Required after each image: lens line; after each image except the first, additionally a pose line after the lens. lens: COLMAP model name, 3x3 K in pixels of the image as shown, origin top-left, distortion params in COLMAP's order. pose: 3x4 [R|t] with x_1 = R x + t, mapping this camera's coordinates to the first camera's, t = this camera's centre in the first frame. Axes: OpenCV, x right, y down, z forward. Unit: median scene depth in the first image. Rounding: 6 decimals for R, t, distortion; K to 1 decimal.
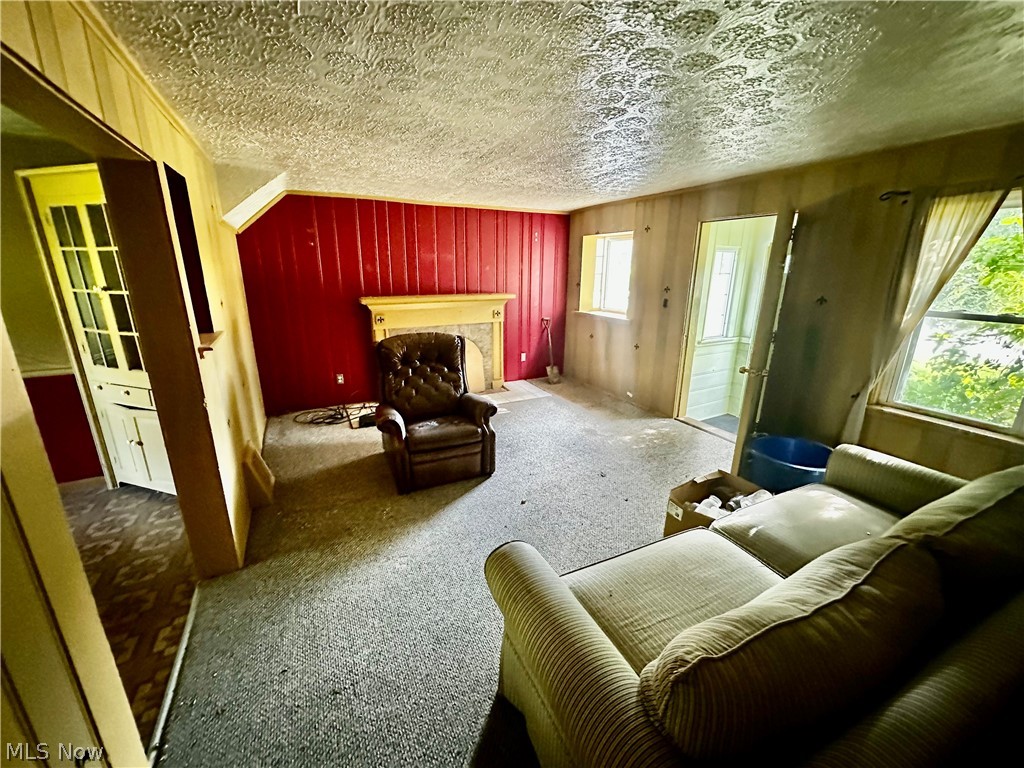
lens RADIAL K [[411.5, 0, 506.6], [0, 411.5, 387.0], [0, 0, 1]] dist [-0.003228, -0.000488]
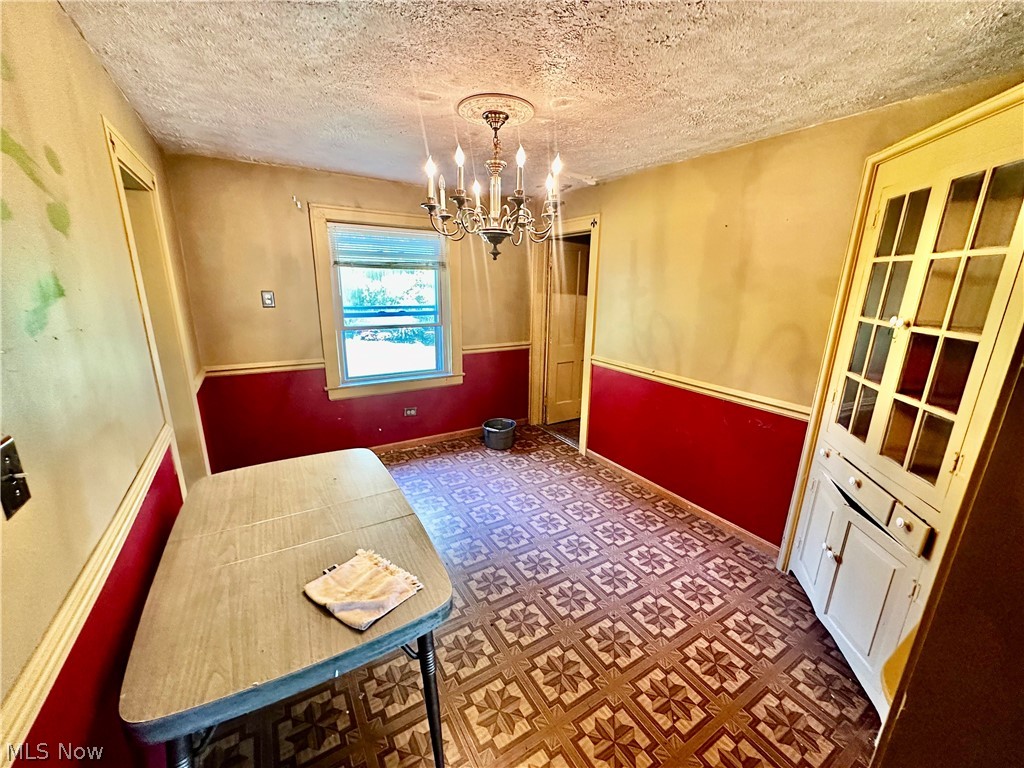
lens RADIAL K [[411.5, 0, 508.3], [0, 411.5, 387.0], [0, 0, 1]] dist [-0.003228, -0.000488]
pose [[0.075606, 0.250887, -0.965059, -0.382259], [-0.299658, 0.928810, 0.217987, -0.098147], [0.951046, 0.272706, 0.145404, 0.343143]]
